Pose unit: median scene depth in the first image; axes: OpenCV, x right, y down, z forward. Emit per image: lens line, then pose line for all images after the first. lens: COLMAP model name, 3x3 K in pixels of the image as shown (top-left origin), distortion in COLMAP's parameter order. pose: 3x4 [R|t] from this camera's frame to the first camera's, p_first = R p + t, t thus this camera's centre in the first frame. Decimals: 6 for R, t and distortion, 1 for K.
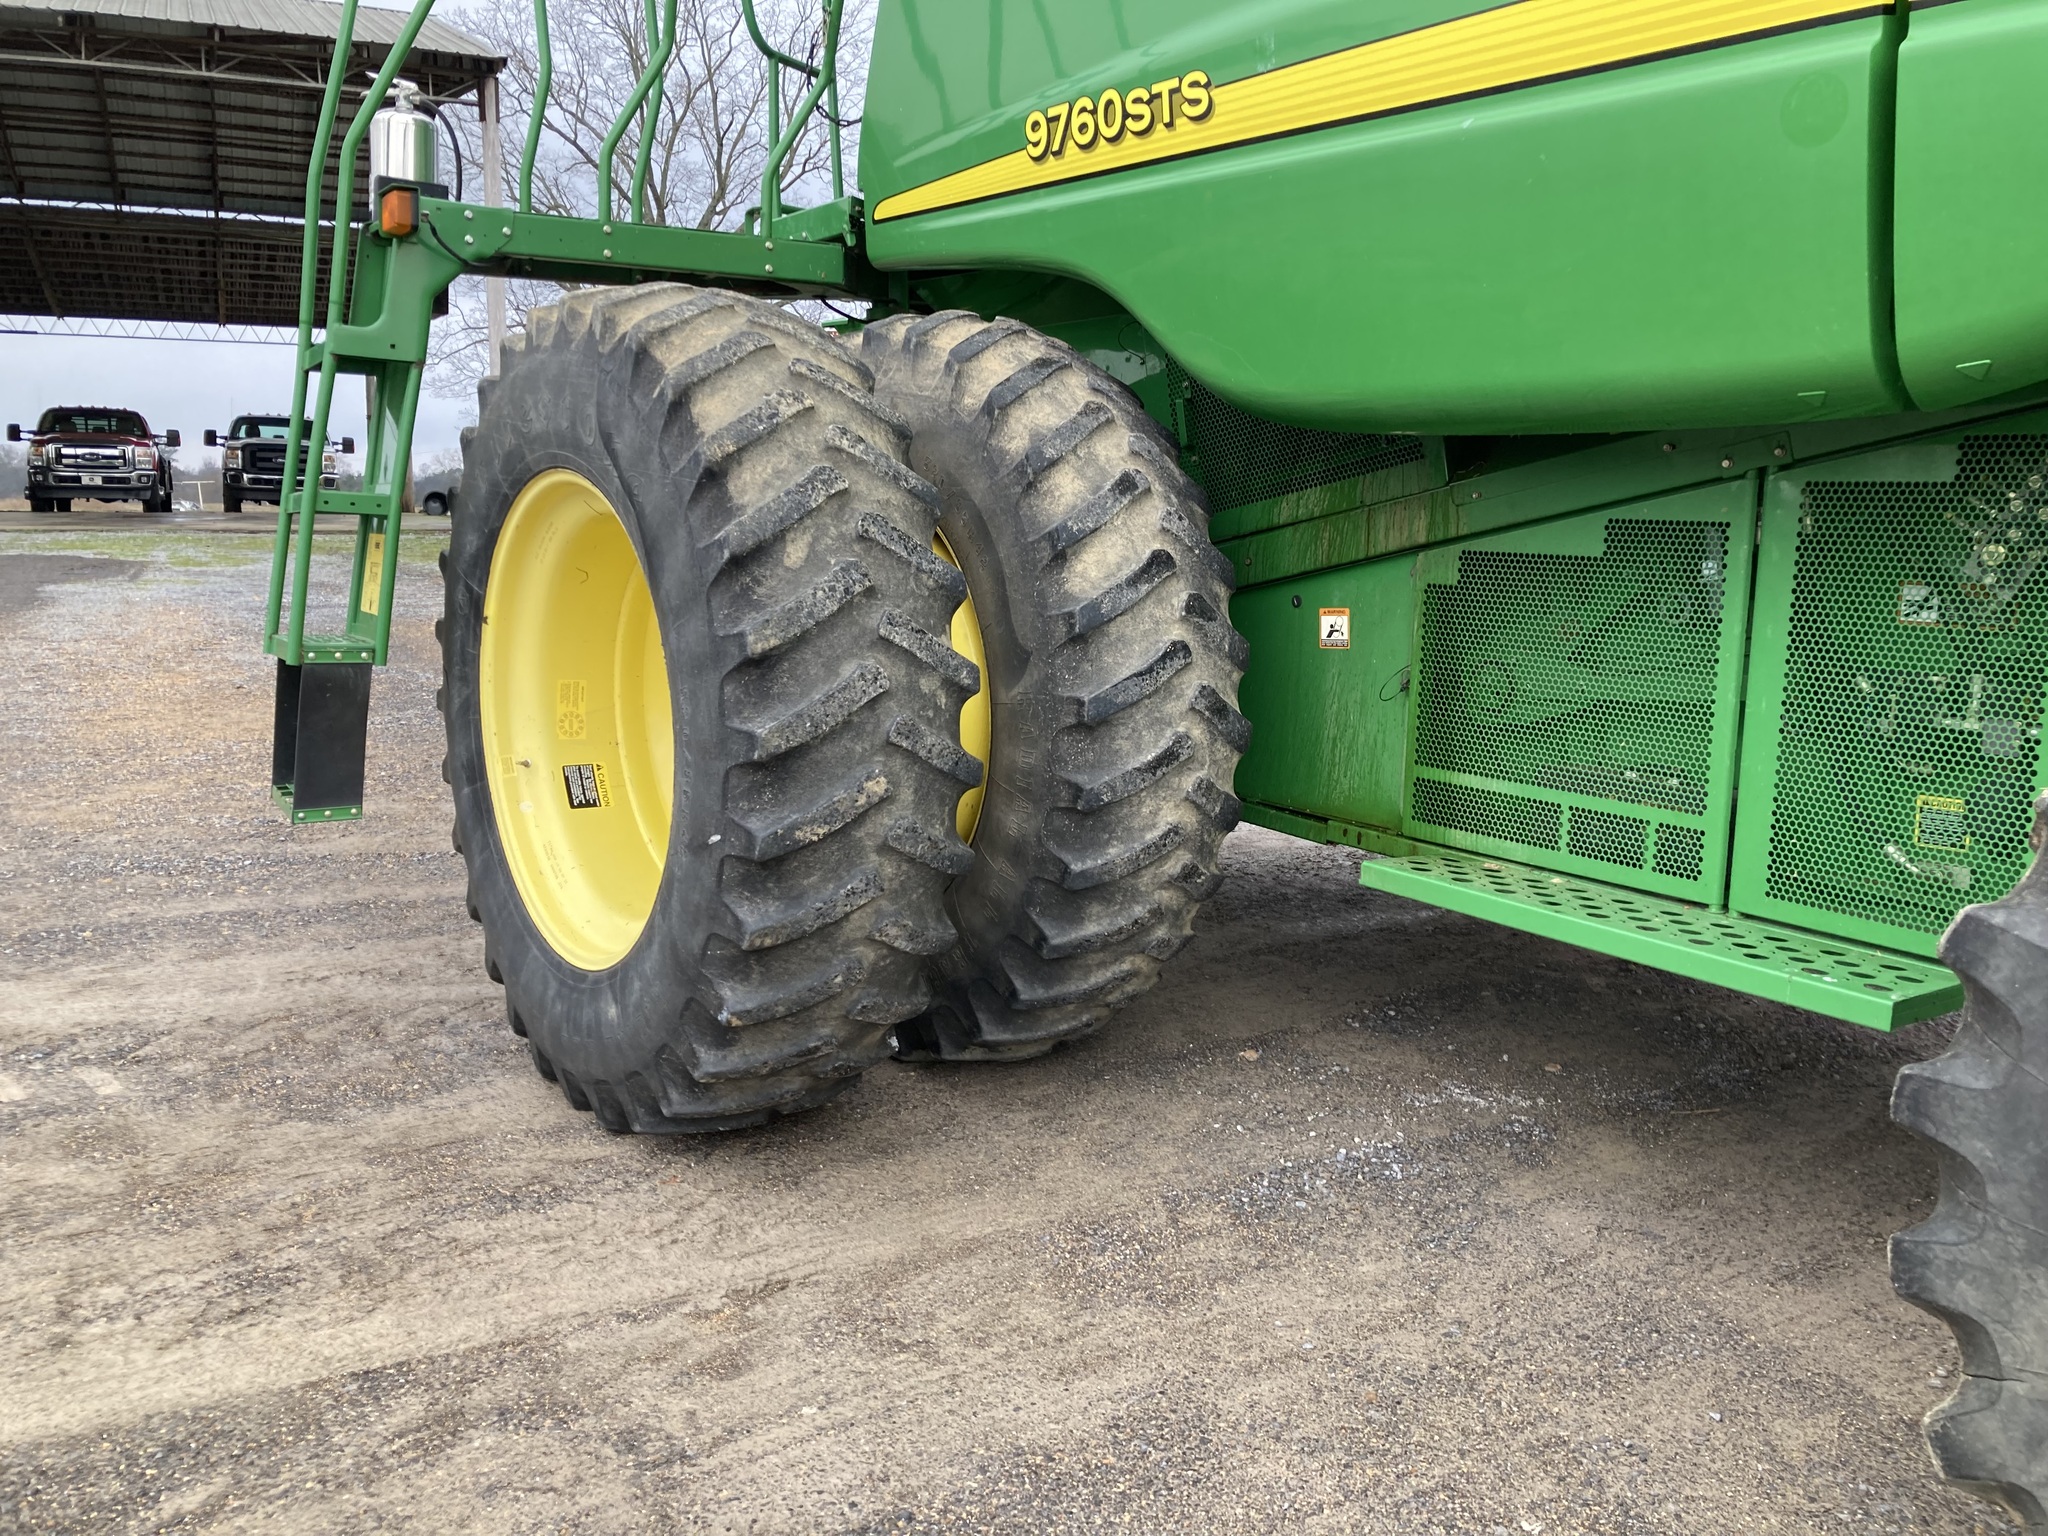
lens RADIAL K [[1672.1, 0, 1023.5], [0, 1672.1, 722.4], [0, 0, 1]] dist [0.000057, -0.004305]
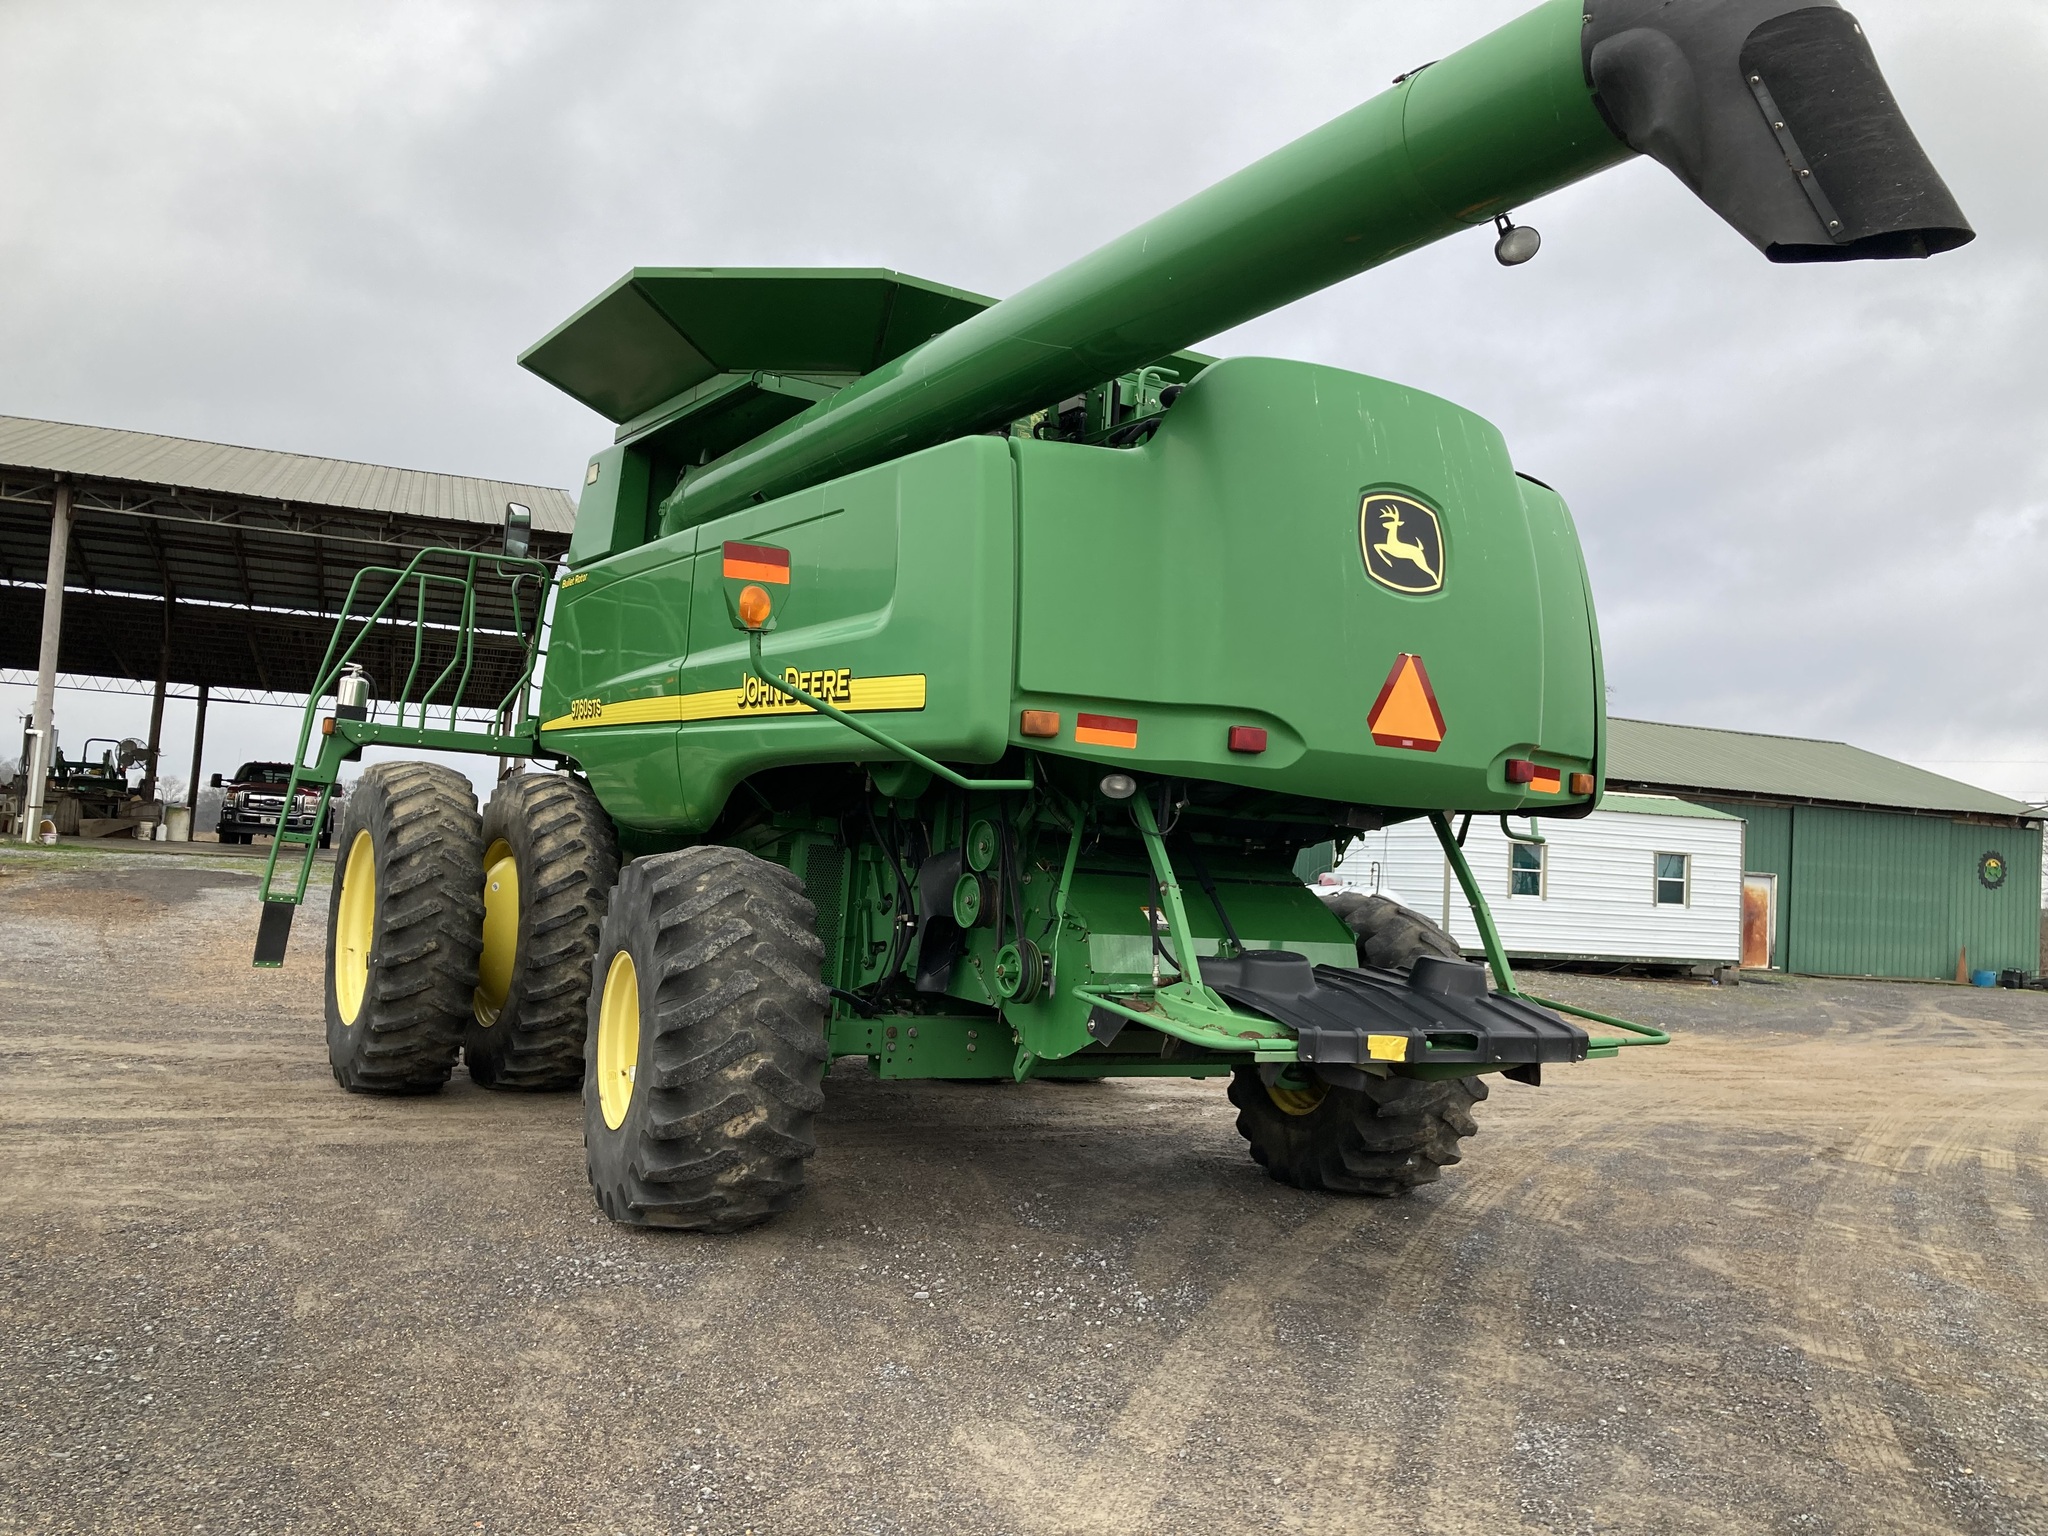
lens RADIAL K [[1672.1, 0, 1023.5], [0, 1672.1, 722.4], [0, 0, 1]] dist [0.000057, -0.004305]
pose [[0.994361, 0.041354, -0.097657, 0.991555], [-0.062122, 0.973447, -0.220322, 0.197724], [0.085952, 0.225146, 0.970526, -1.477994]]
